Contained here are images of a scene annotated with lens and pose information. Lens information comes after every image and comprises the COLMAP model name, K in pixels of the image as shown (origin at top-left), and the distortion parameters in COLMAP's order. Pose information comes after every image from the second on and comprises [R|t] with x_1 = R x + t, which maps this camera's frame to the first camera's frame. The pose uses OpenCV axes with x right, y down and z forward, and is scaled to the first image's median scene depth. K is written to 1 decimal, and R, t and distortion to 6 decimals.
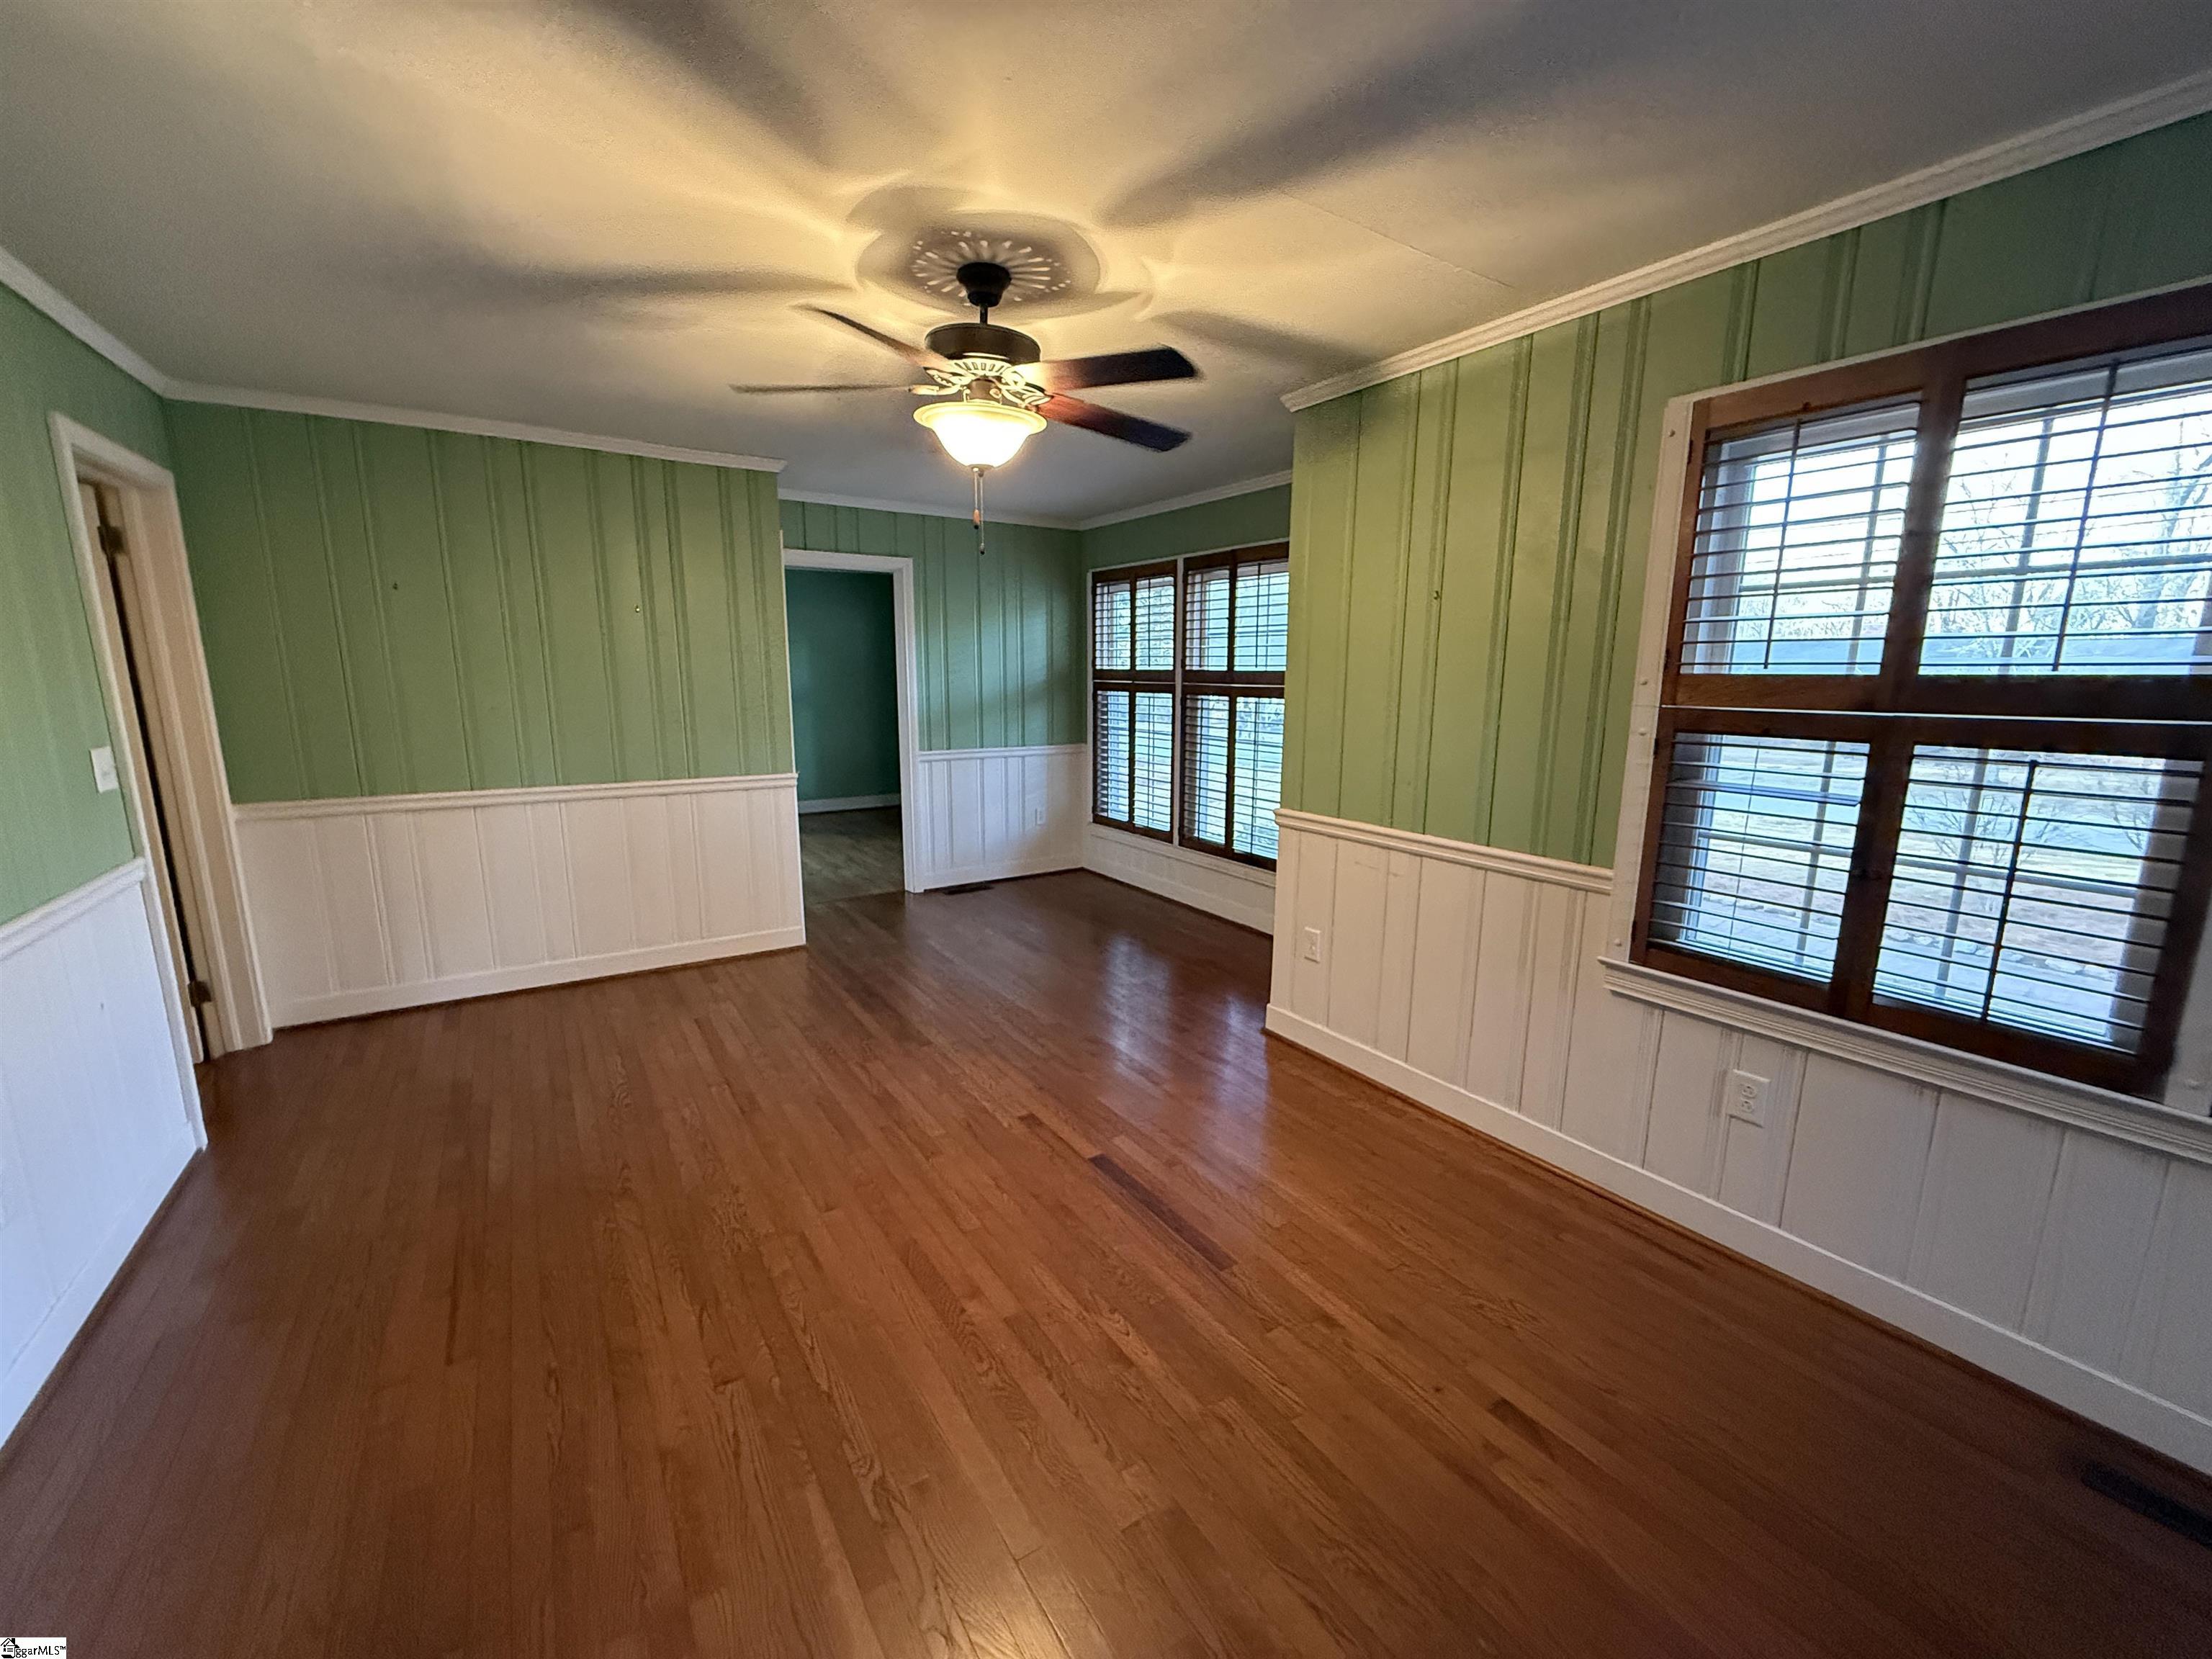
lens RADIAL K [[888.5, 0, 1103.2], [0, 888.5, 826.7], [0, 0, 1]] dist [-0.002652, 0.000708]
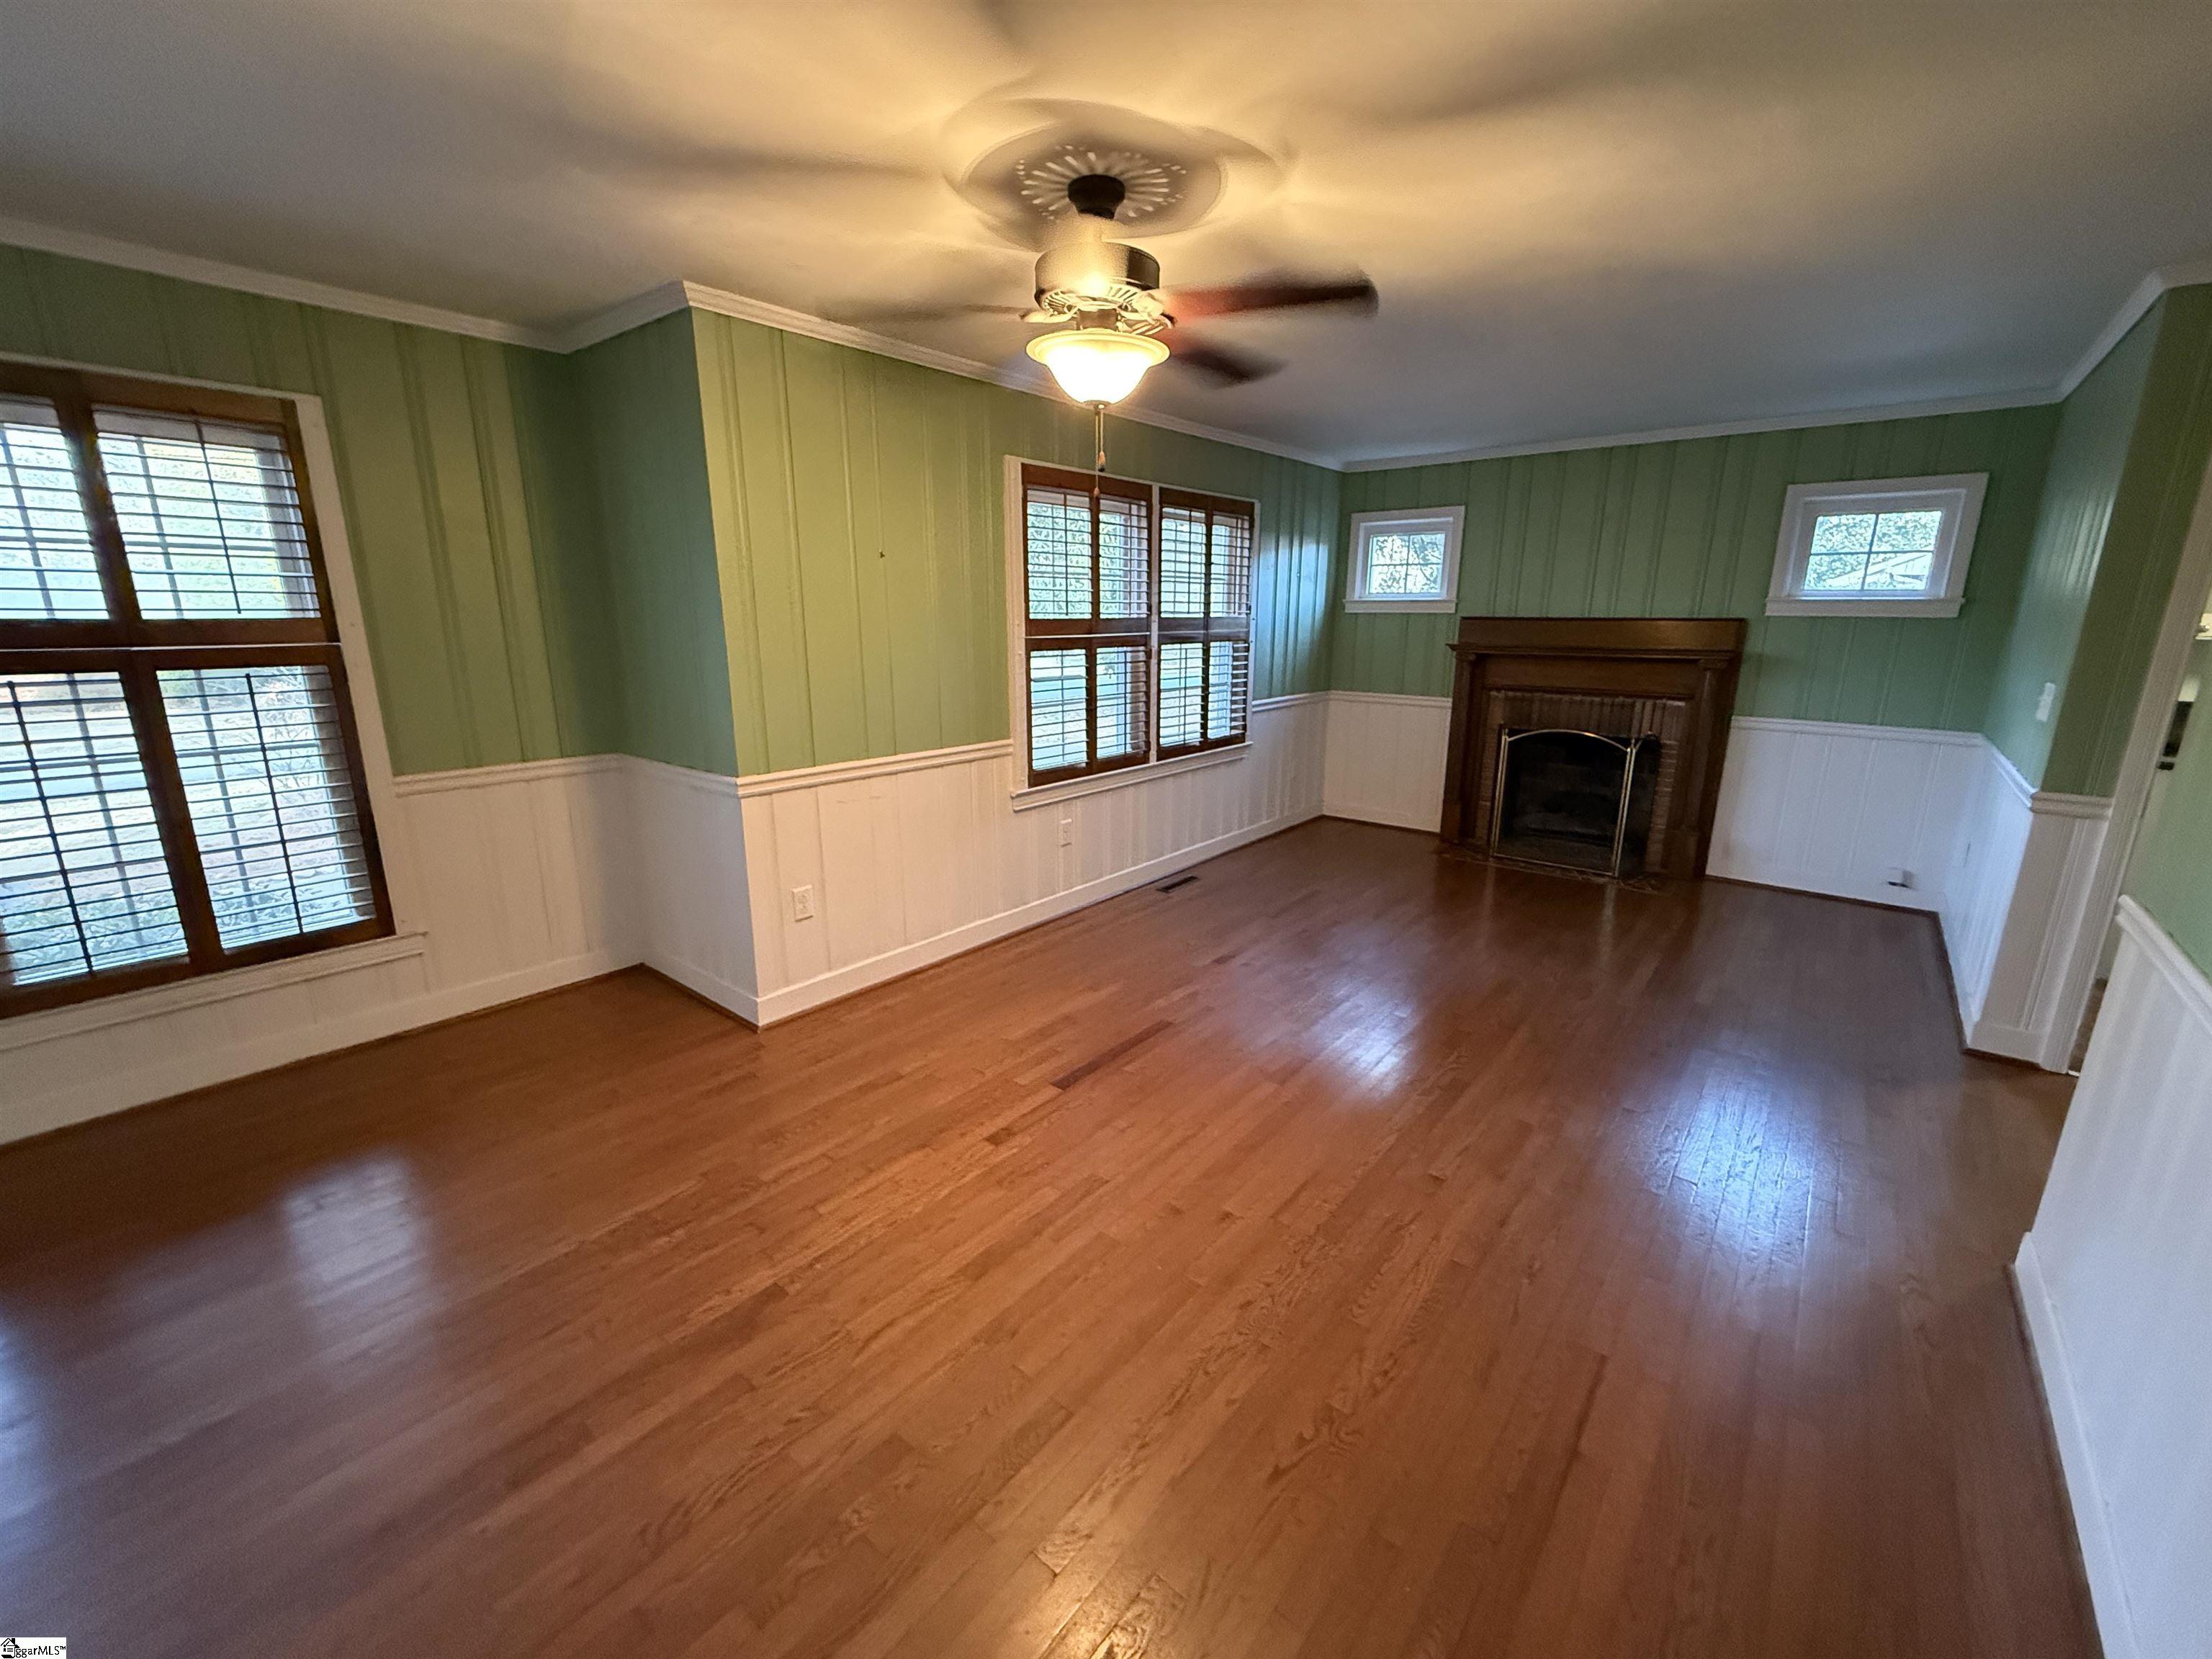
lens RADIAL K [[888.5, 0, 1116.5], [0, 888.5, 831.3], [0, 0, 1]] dist [-0.002652, 0.000708]
pose [[-0.296610, -0.236105, 0.925352, -0.904429], [0.161053, 0.942712, 0.292158, -0.206601], [-0.941321, 0.235688, -0.241593, 1.079314]]
